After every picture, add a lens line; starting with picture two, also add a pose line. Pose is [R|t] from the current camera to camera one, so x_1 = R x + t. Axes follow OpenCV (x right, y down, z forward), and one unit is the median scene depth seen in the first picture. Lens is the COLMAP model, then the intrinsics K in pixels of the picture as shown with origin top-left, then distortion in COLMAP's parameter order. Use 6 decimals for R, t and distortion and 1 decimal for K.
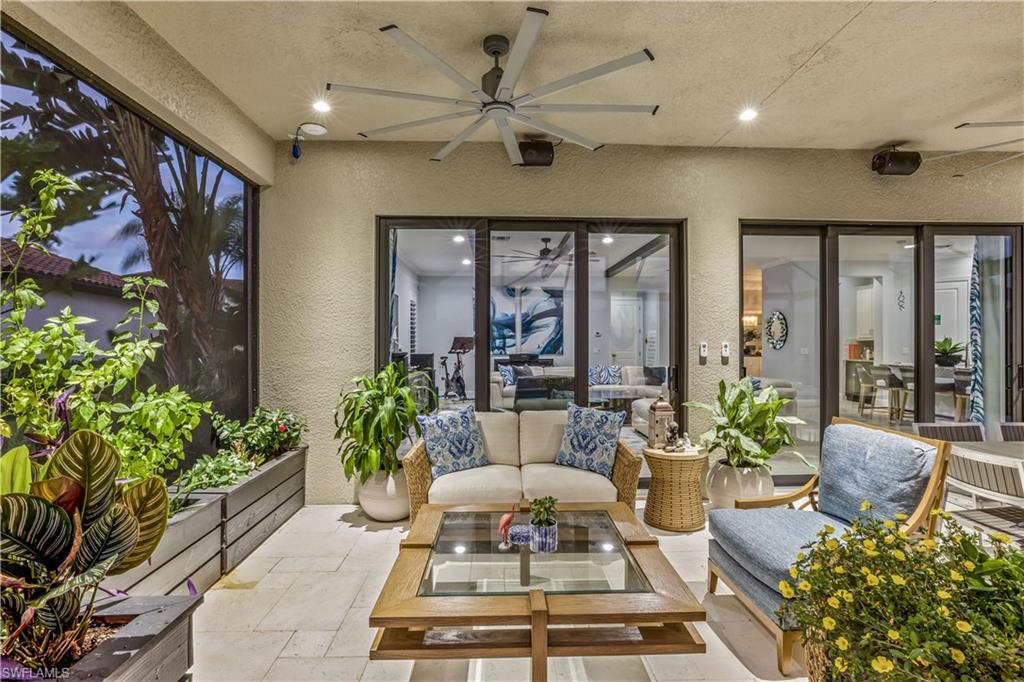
lens RADIAL K [[499.9, 0, 515.5], [0, 499.9, 340.7], [0, 0, 1]] dist [0.001233, -0.000228]
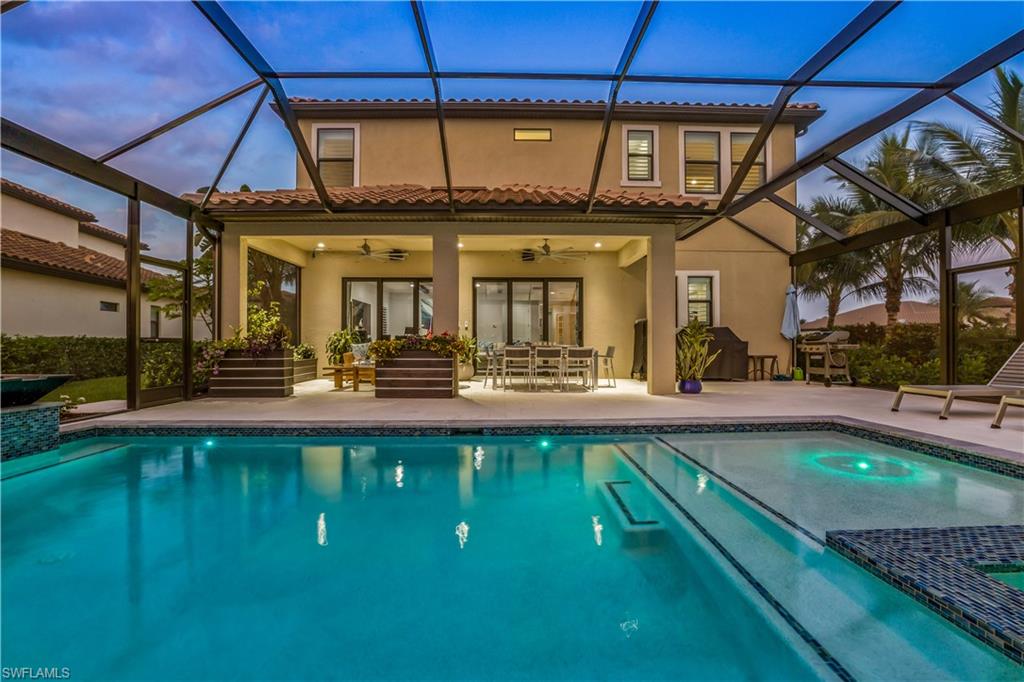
lens RADIAL K [[445.6, 0, 508.3], [0, 445.6, 339.6], [0, 0, 1]] dist [-0.002195, -0.000048]
pose [[0.999584, -0.007313, -0.027900, 0.754877], [0.006972, 0.999900, -0.012290, 0.142265], [0.027987, 0.012090, 0.999535, -1.536524]]
